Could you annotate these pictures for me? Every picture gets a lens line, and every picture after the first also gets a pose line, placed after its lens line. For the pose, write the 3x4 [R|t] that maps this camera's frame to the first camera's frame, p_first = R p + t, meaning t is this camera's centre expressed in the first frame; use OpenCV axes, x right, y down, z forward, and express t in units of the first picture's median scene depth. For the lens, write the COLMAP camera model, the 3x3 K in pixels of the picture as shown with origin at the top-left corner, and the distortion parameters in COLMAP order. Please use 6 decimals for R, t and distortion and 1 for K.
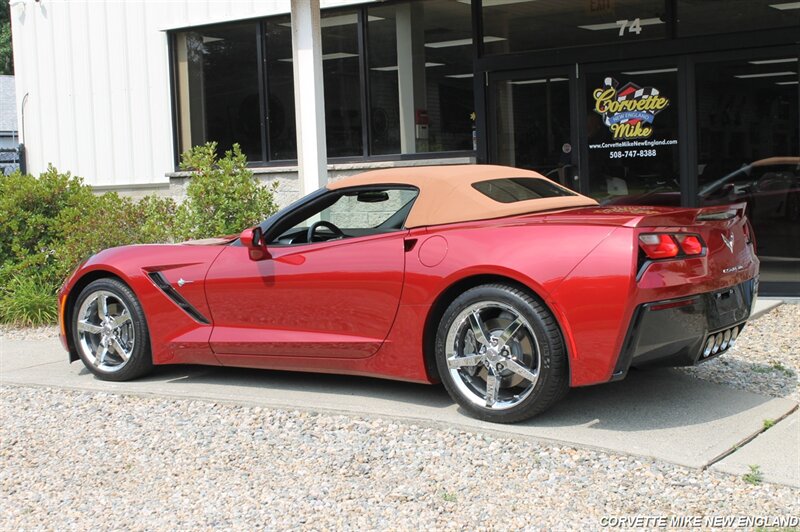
lens RADIAL K [[1216.3, 0, 398.4], [0, 1216.3, 273.4], [0, 0, 1]] dist [-0.008521, 0.000000]
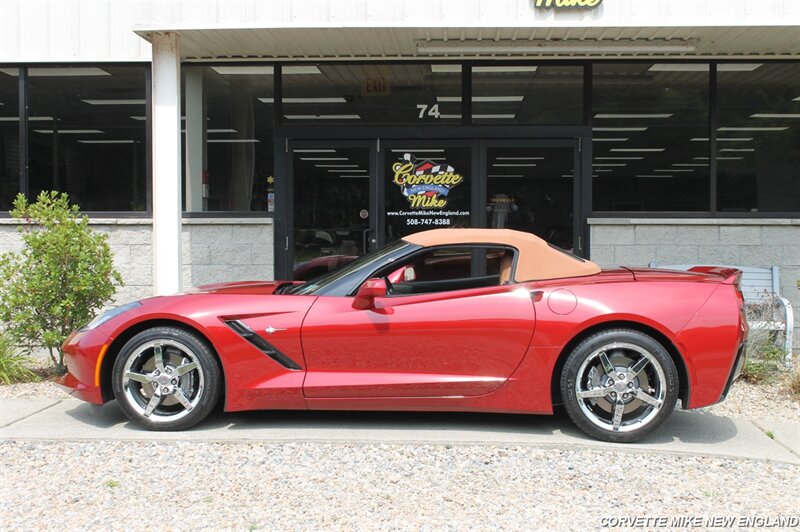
lens RADIAL K [[1216.3, 0, 391.3], [0, 1216.3, 300.1], [0, 0, 1]] dist [-0.008521, 0.000000]
pose [[0.867862, 0.010940, 0.496684, -0.405414], [0.004286, 0.999555, -0.029506, 0.008514], [-0.496786, 0.027736, 0.867430, 0.031283]]
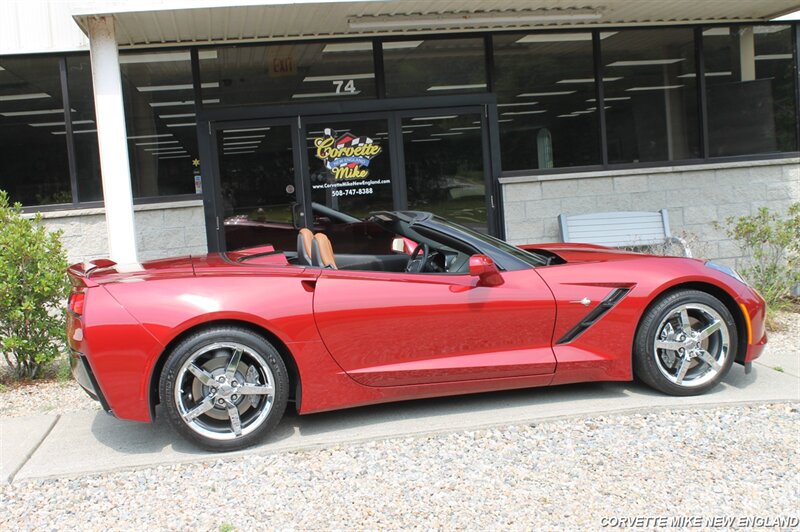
lens RADIAL K [[988.3, 0, 392.7], [0, 988.3, 280.1], [0, 0, 1]] dist [-0.057396, 0.000000]
pose [[0.733862, -0.080251, 0.674542, -0.445457], [0.096502, 0.995242, 0.013417, -0.021408], [-0.672409, 0.055249, 0.738115, 0.261023]]
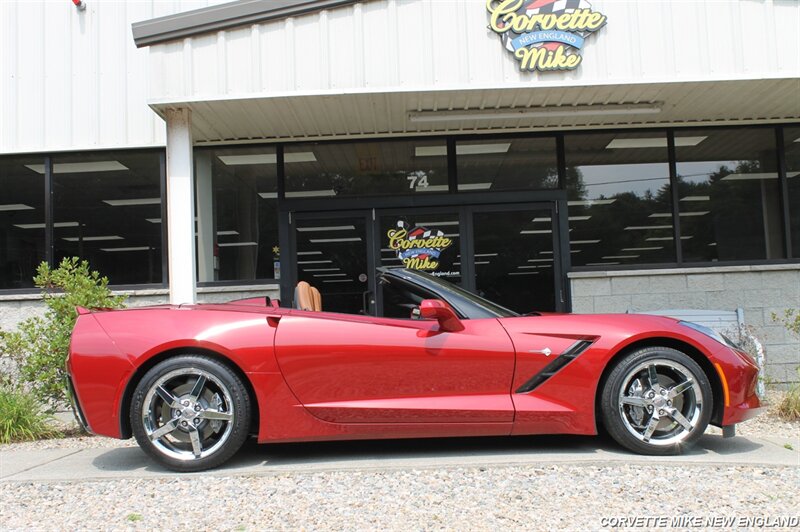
lens RADIAL K [[988.3, 0, 395.9], [0, 988.3, 284.5], [0, 0, 1]] dist [-0.057396, 0.000000]
pose [[0.849919, 0.033943, 0.525819, -0.363588], [0.046560, 0.989181, -0.139112, 0.043399], [-0.524852, 0.142716, 0.839144, 0.168665]]
